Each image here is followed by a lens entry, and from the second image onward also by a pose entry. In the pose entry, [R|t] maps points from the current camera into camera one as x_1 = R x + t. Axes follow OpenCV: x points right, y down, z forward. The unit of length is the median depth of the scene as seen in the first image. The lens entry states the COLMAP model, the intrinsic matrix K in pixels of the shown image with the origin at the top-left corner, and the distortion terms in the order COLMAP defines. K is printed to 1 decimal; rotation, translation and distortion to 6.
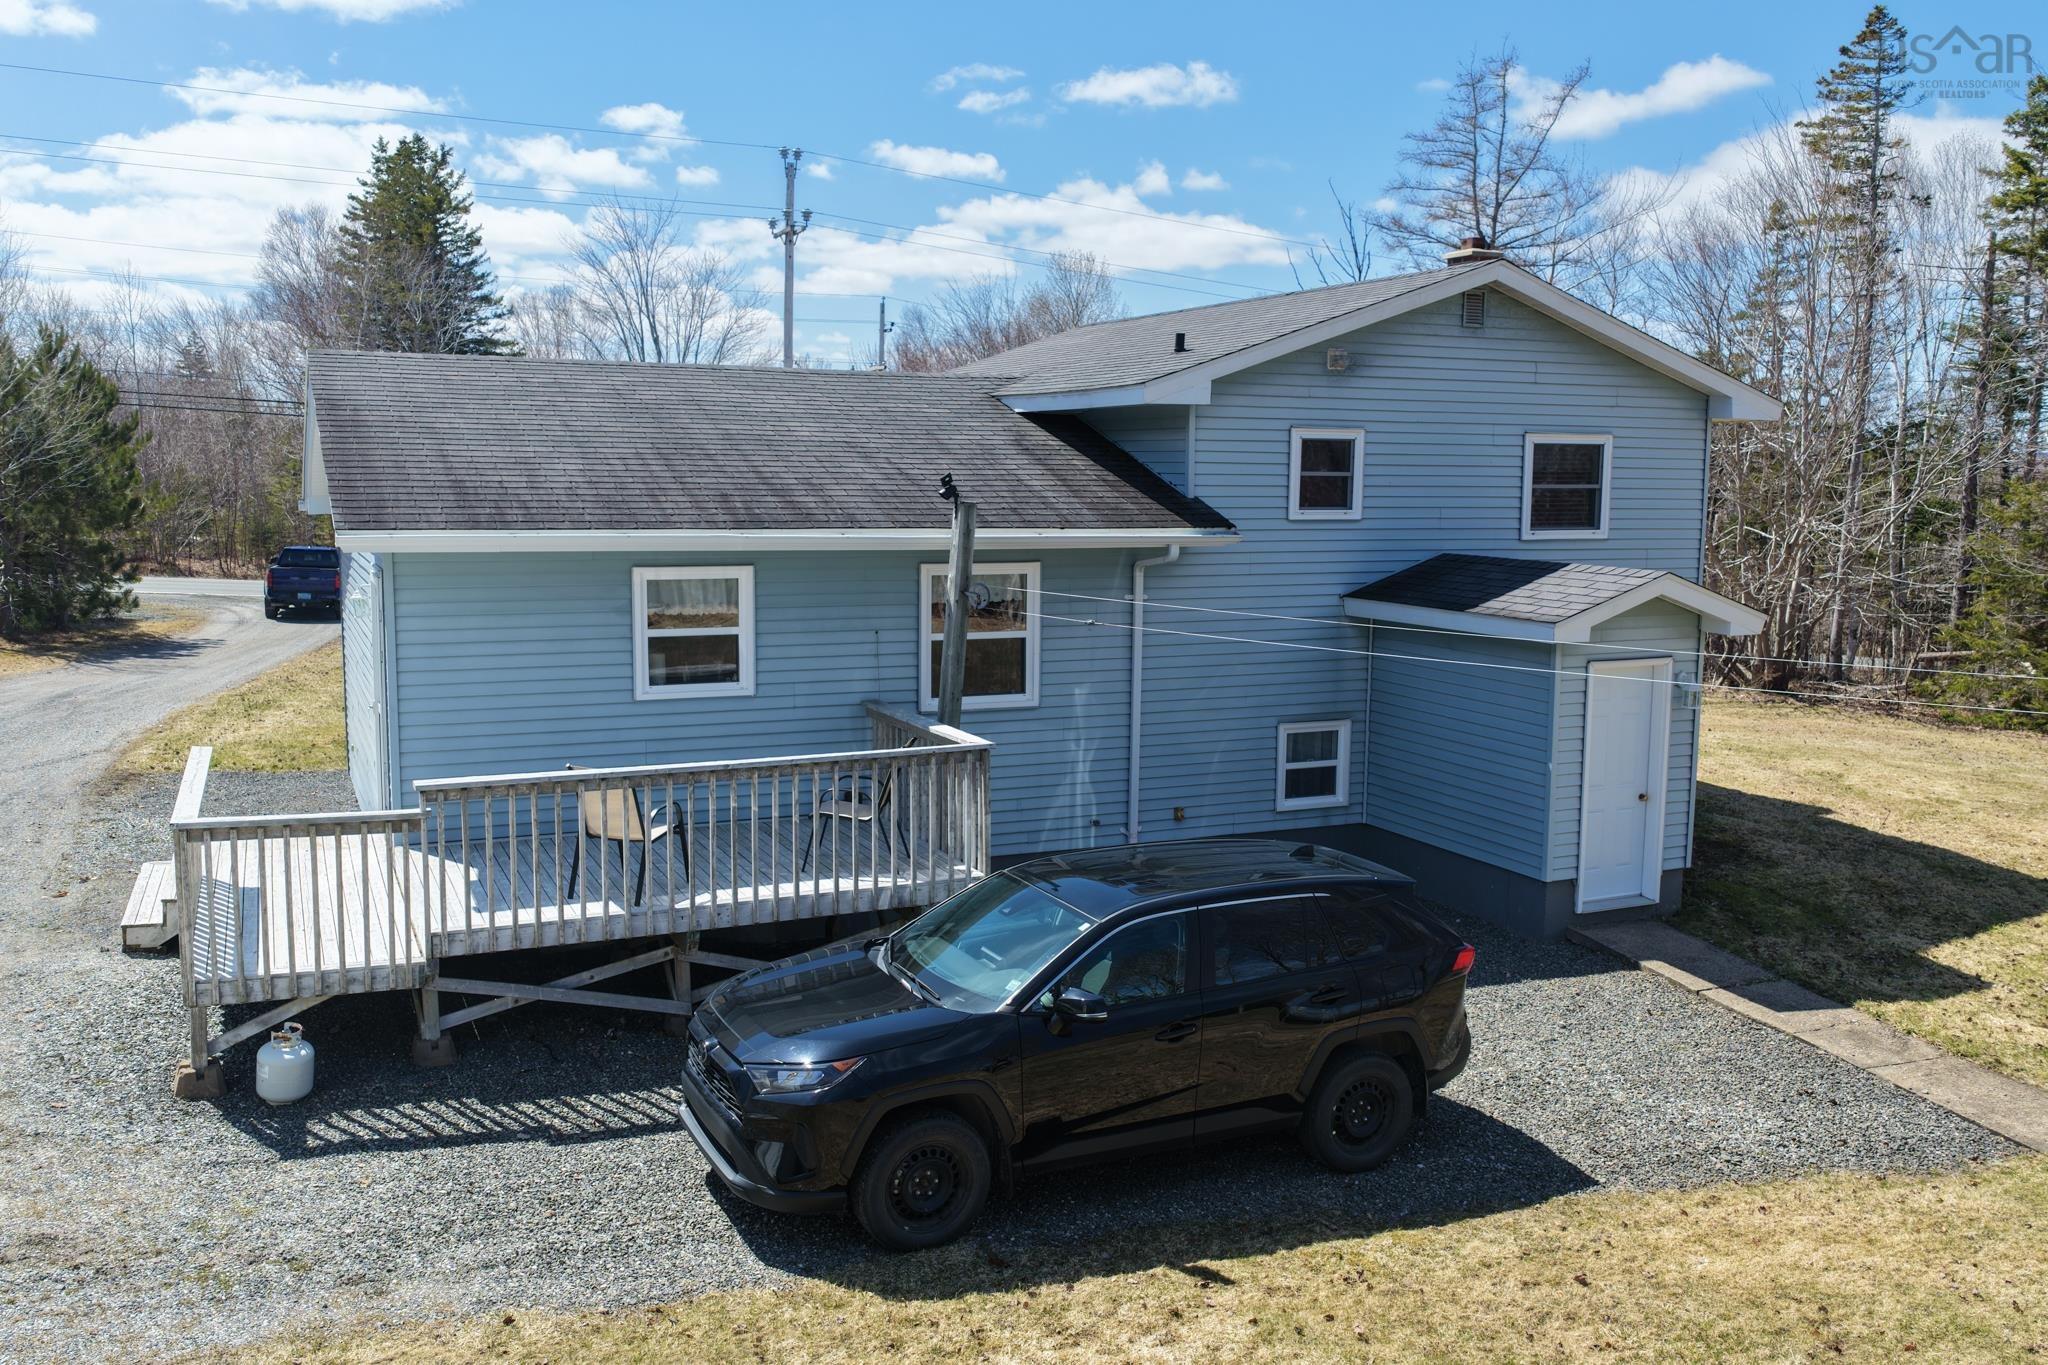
lens RADIAL K [[1690.0, 0, 1033.4], [0, 1690.0, 683.6], [0, 0, 1]] dist [0.002926, -0.000769]
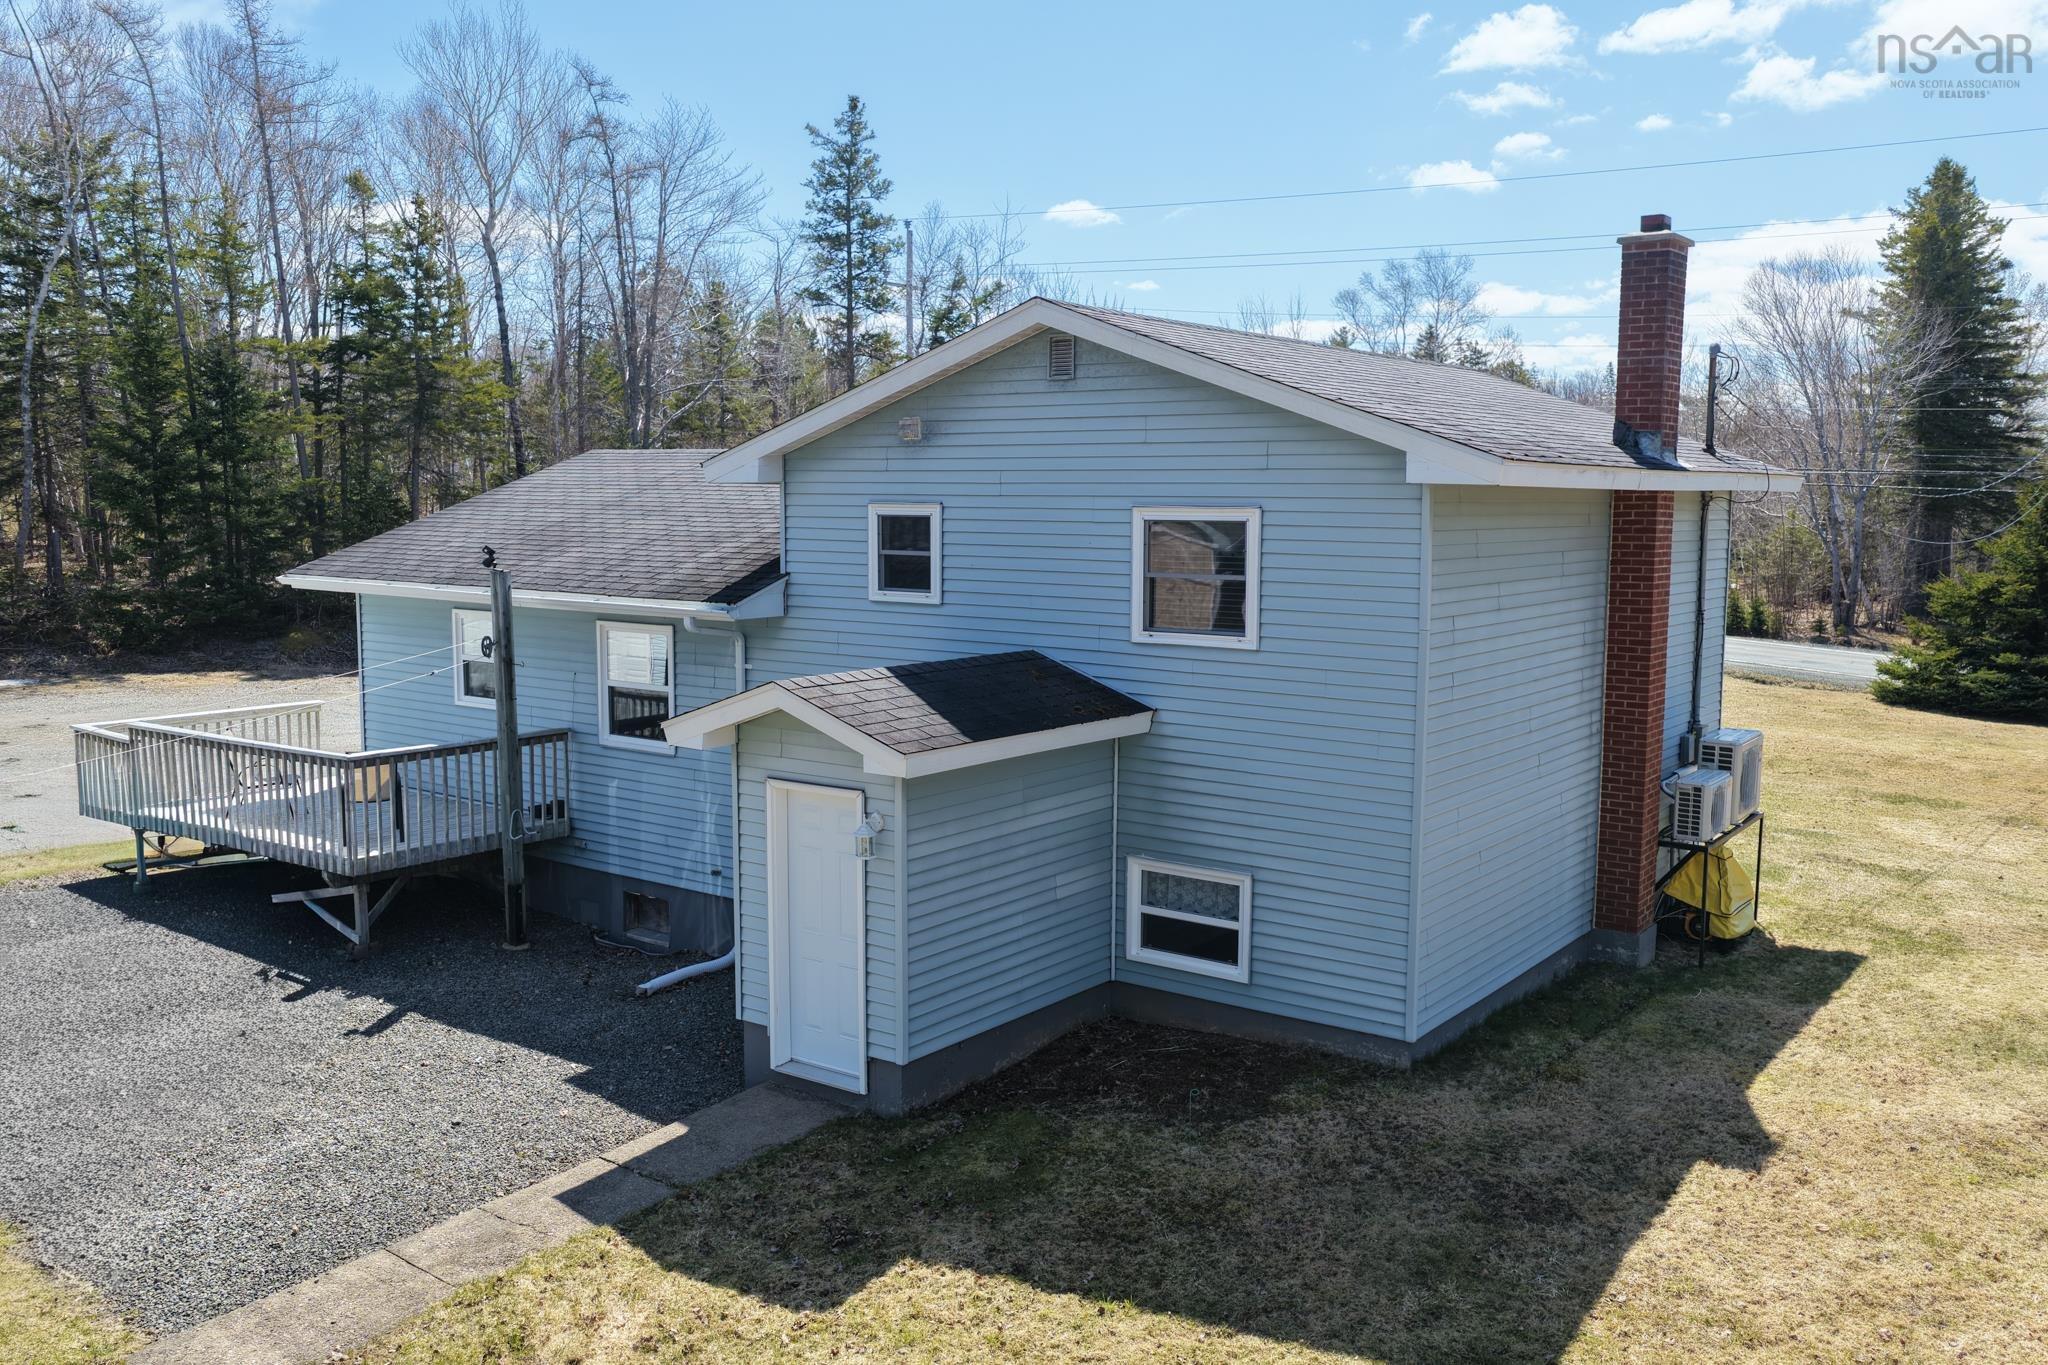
lens RADIAL K [[1690.0, 0, 1033.4], [0, 1690.0, 683.6], [0, 0, 1]] dist [0.002926, -0.000769]
pose [[0.493509, 0.090846, -0.864983, 1.053081], [-0.112328, 0.992858, 0.040189, -0.102313], [0.862457, 0.077328, 0.500189, 0.631067]]
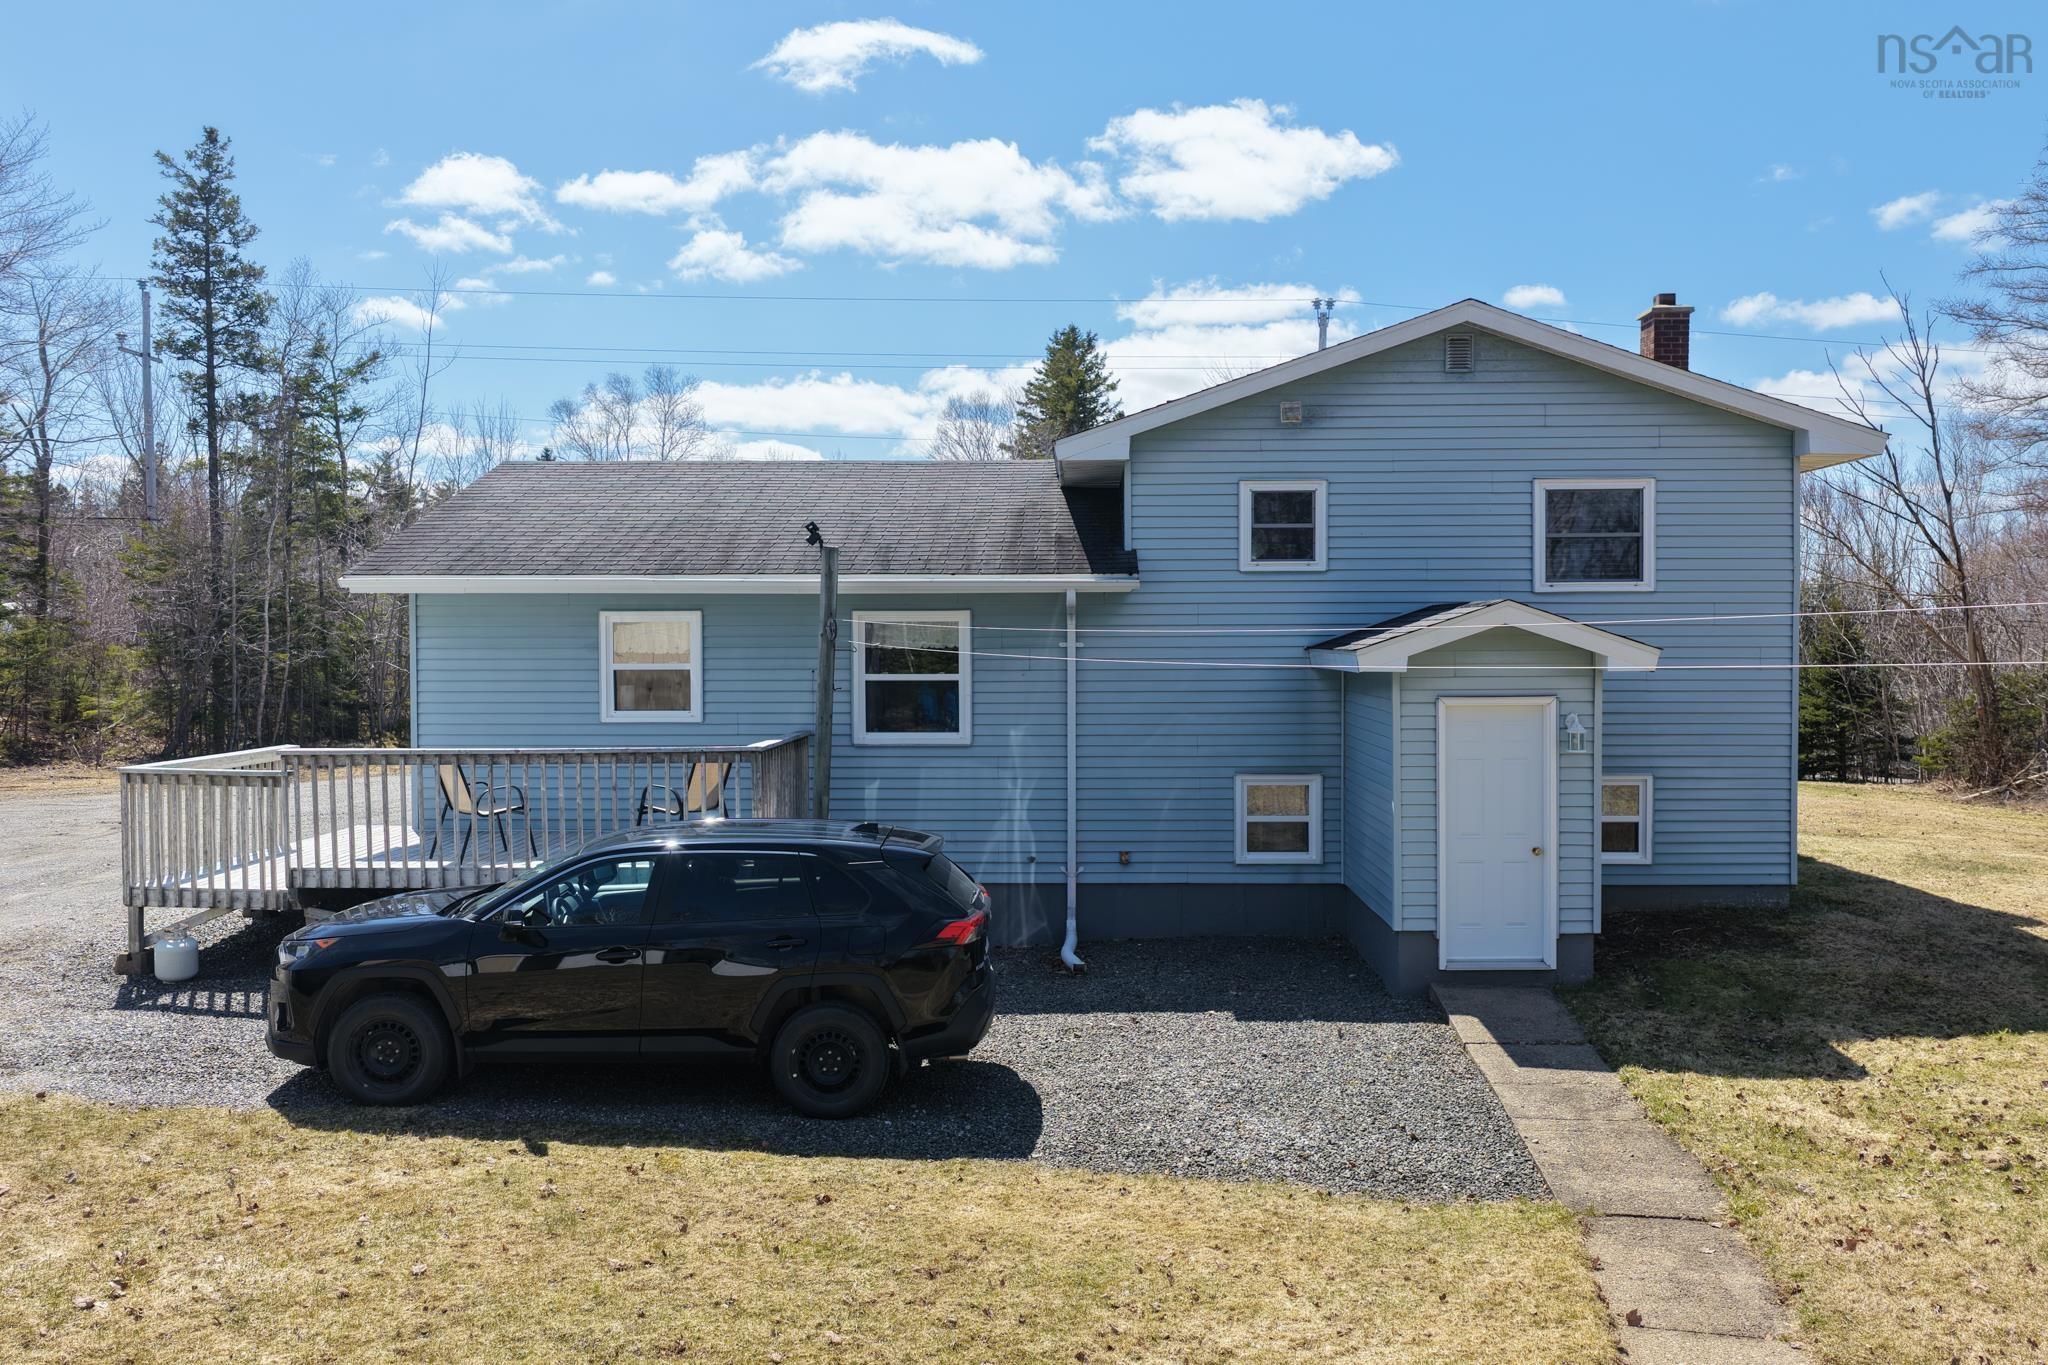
lens RADIAL K [[1690.0, 0, 1033.4], [0, 1690.0, 683.6], [0, 0, 1]] dist [0.002926, -0.000769]
pose [[0.899044, -0.001820, -0.437854, 0.499002], [-0.042057, 0.995009, -0.090489, 0.068995], [0.435833, 0.099769, 0.894481, 0.049849]]
